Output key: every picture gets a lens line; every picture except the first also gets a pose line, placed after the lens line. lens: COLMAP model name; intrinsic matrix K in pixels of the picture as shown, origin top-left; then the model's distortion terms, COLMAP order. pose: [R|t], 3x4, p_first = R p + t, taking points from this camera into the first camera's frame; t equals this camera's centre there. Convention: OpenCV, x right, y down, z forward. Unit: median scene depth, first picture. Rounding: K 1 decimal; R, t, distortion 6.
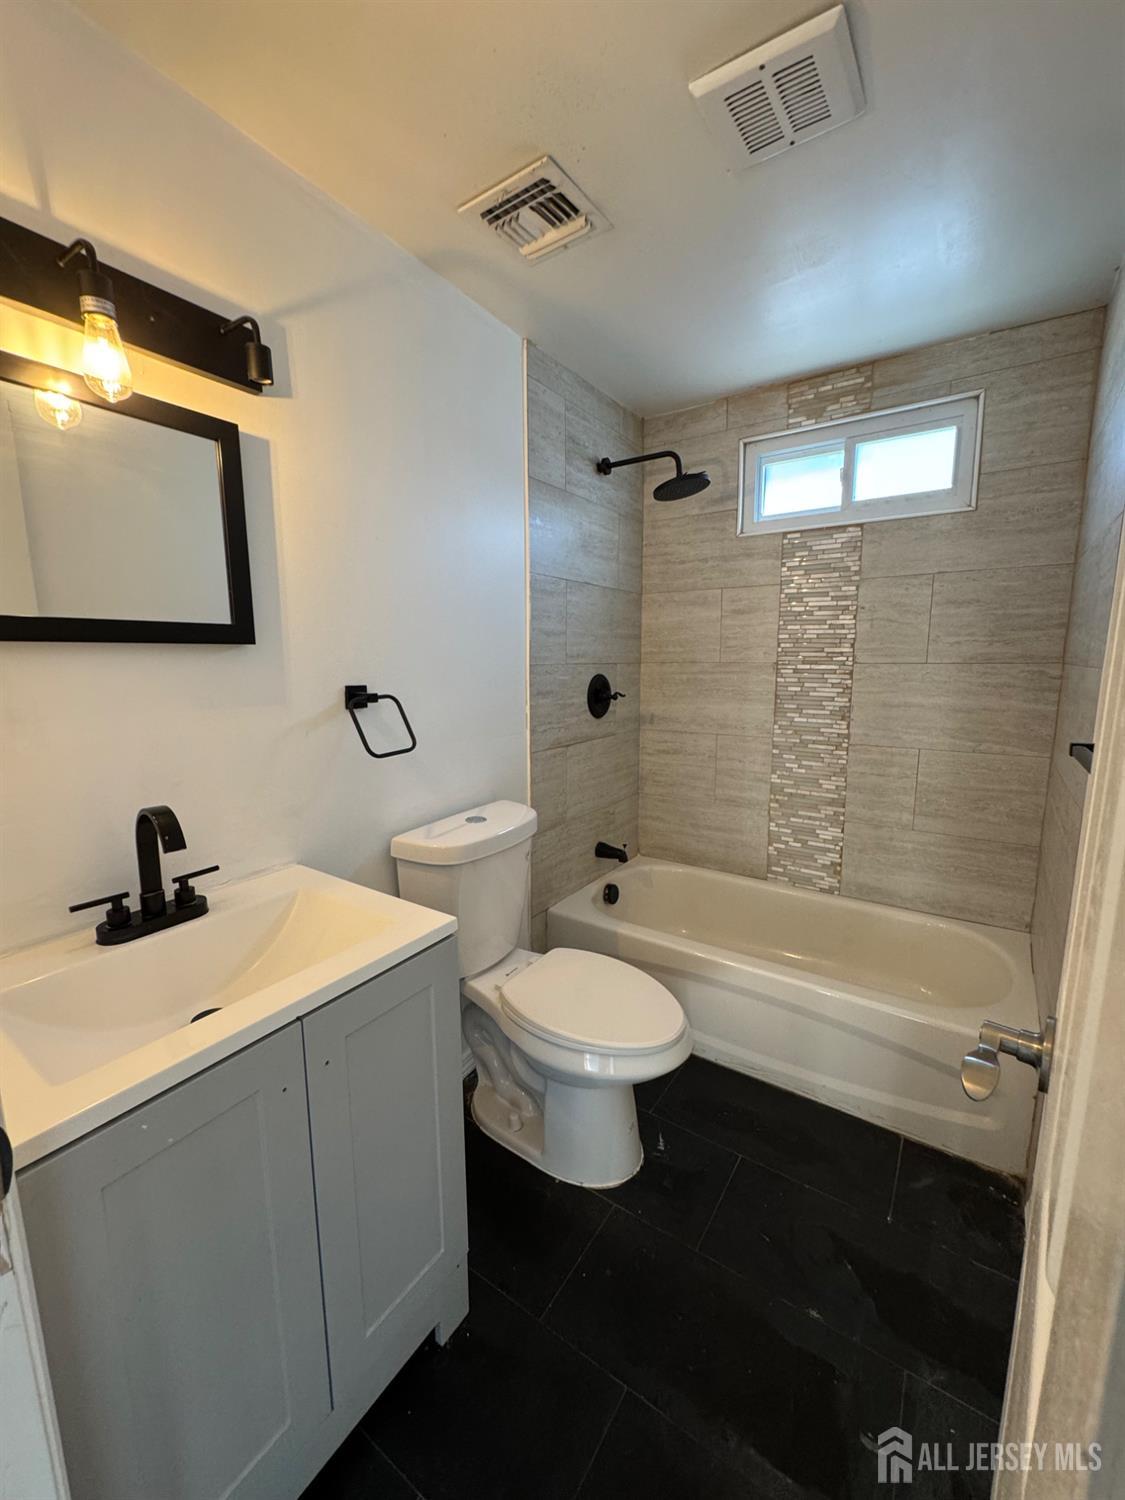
lens RADIAL K [[597.1, 0, 562.2], [0, 597.1, 749.5], [0, 0, 1]] dist [-0.000966, -0.000020]
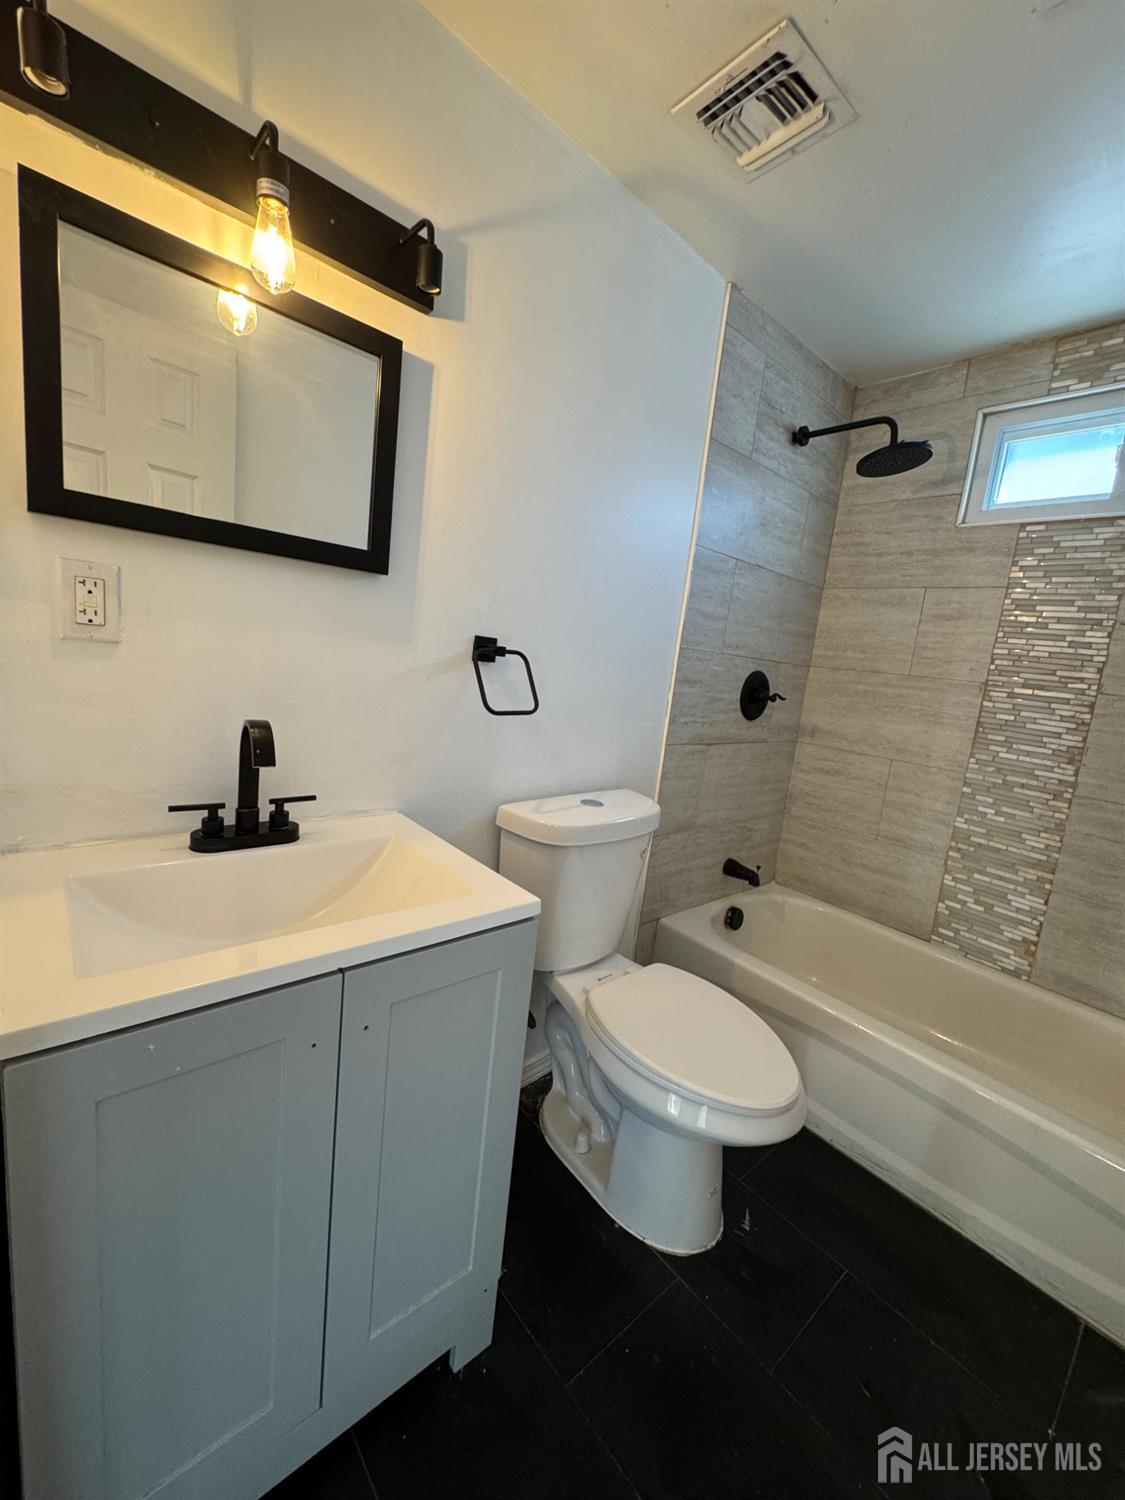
lens RADIAL K [[597.1, 0, 566.1], [0, 597.1, 750.1], [0, 0, 1]] dist [-0.000966, -0.000020]
pose [[0.960361, 0.149953, -0.234989, 0.019345], [-0.151868, 0.988350, 0.010034, 0.035078], [0.233756, 0.026051, 0.971946, 0.107034]]
